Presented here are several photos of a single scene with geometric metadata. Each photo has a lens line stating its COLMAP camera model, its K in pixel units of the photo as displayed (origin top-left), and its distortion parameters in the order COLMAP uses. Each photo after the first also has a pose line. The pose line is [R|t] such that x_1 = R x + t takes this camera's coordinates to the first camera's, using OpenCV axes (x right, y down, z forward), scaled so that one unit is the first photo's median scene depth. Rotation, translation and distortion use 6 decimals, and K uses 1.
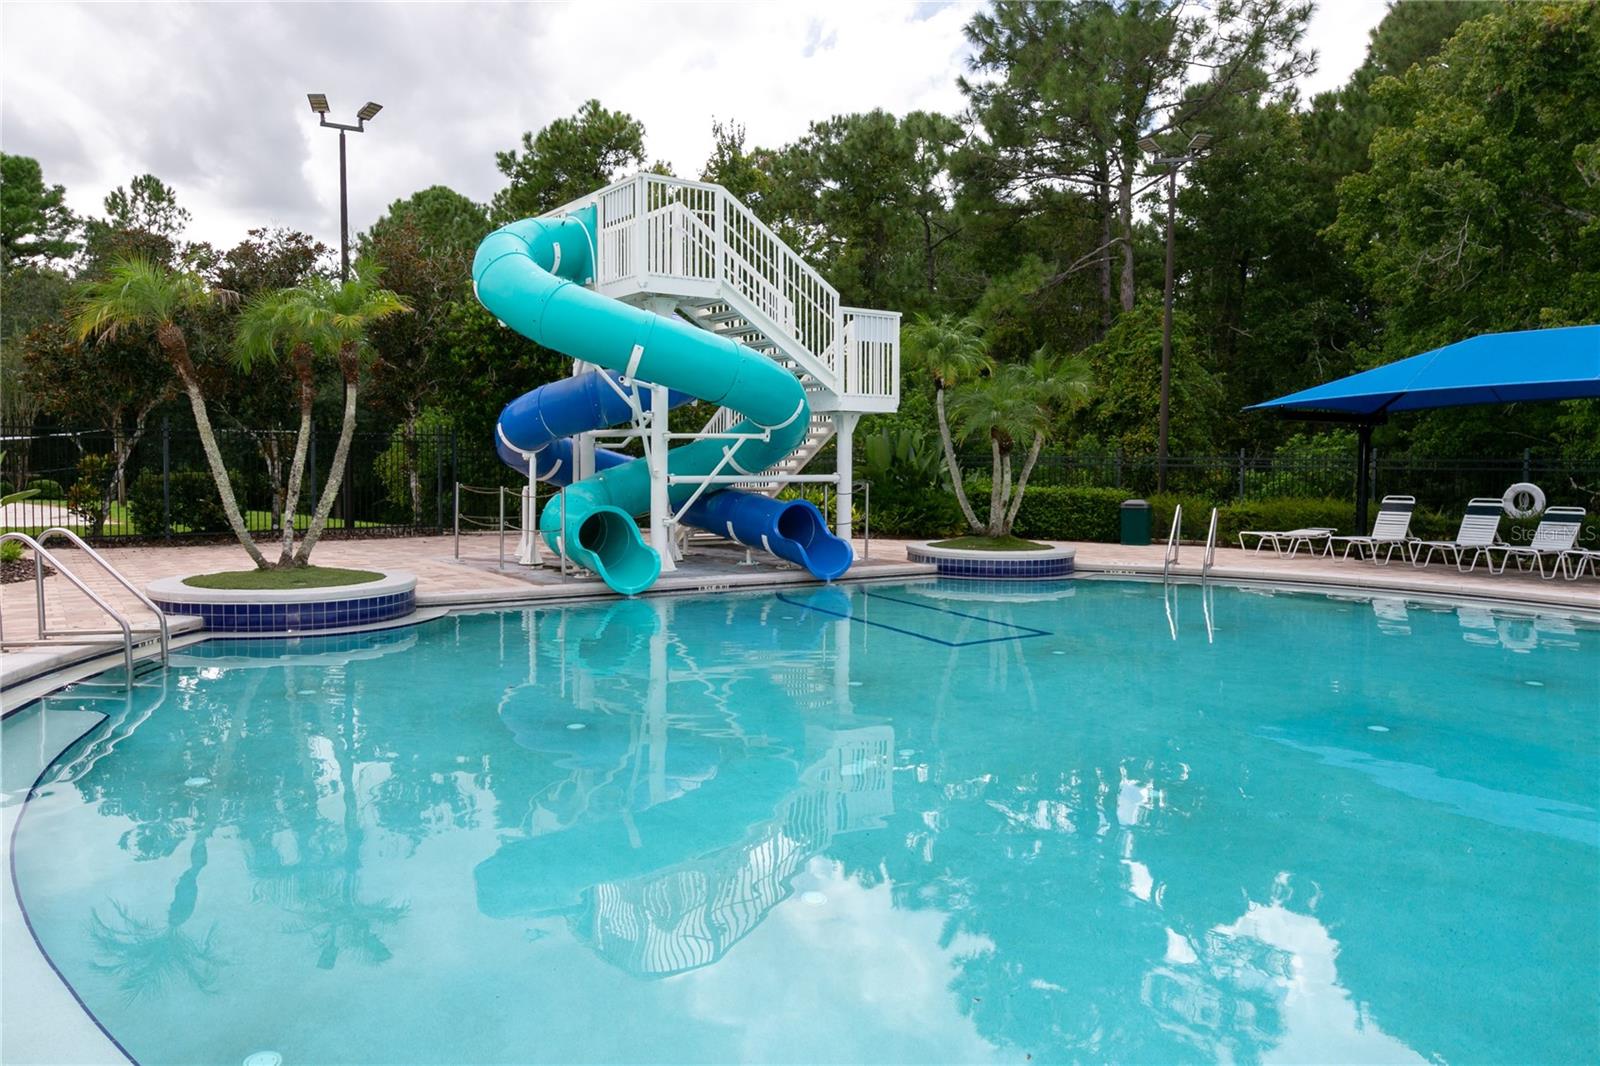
lens RADIAL K [[1125.1, 0, 798.0], [0, 1125.1, 529.7], [0, 0, 1]] dist [-0.000192, 0.000690]
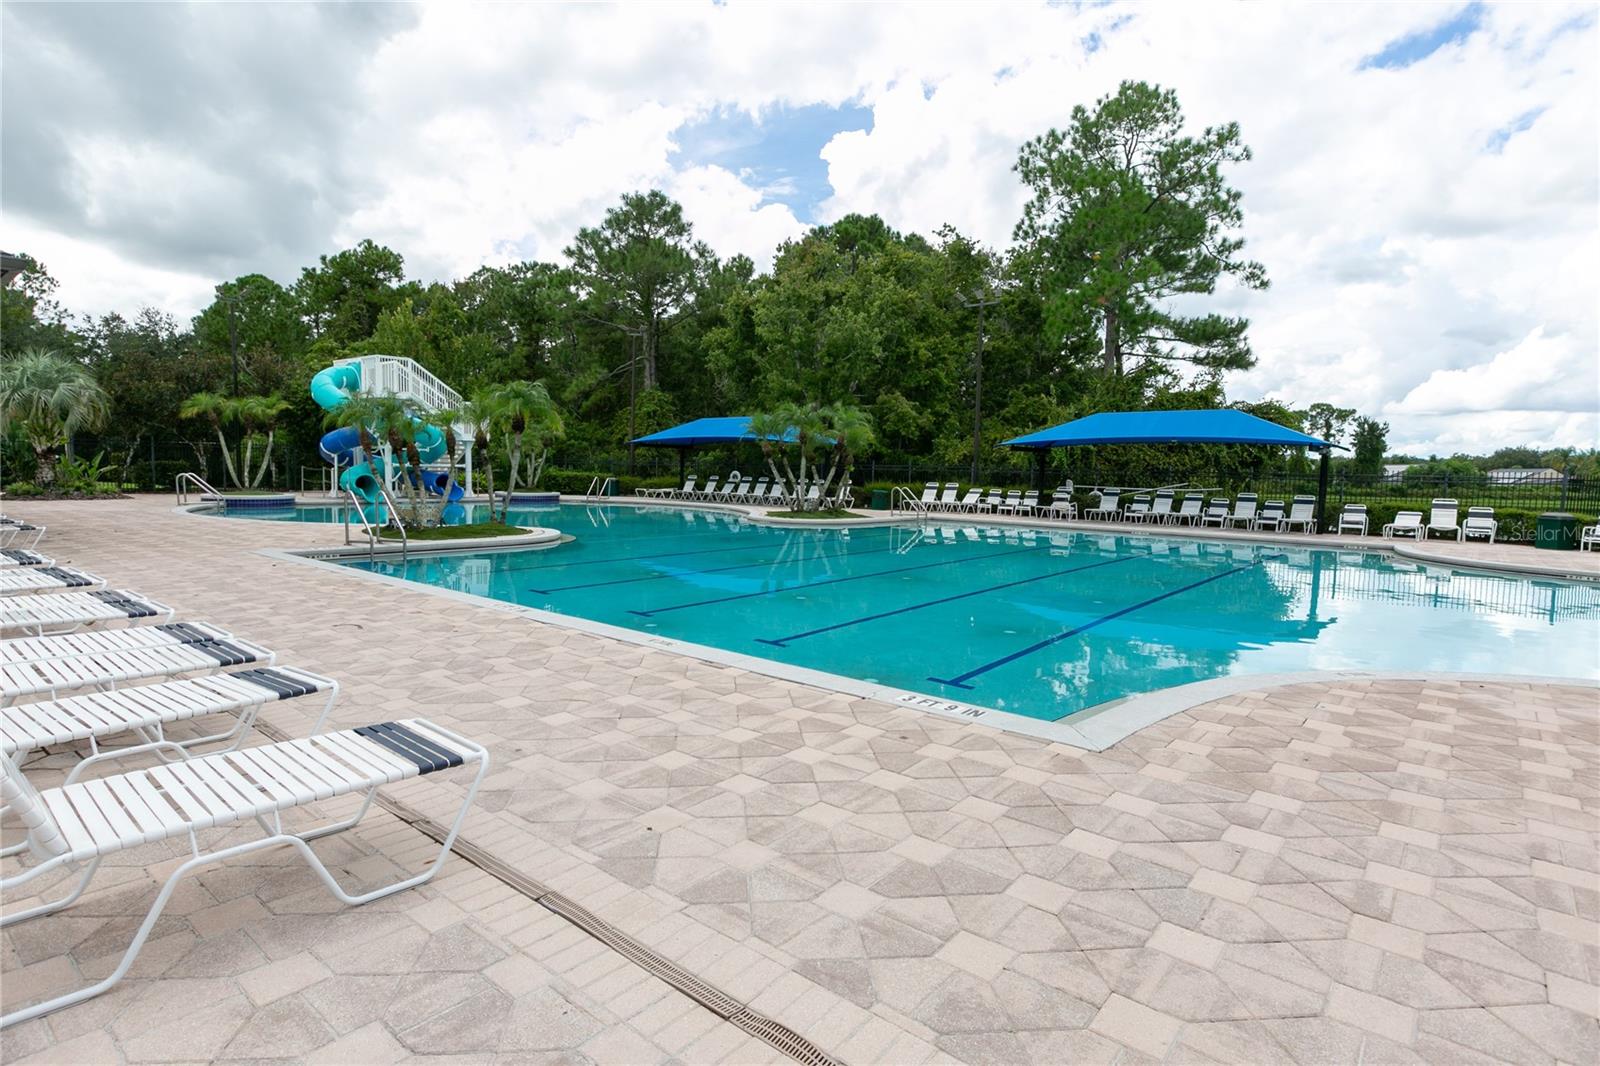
lens RADIAL K [[840.4, 0, 805.0], [0, 840.4, 540.4], [0, 0, 1]] dist [-0.000759, -0.001220]
pose [[0.959819, -0.013206, 0.280310, 0.219716], [0.005301, 0.999567, 0.028939, 0.068089], [-0.280571, -0.026290, 0.959473, -0.999126]]
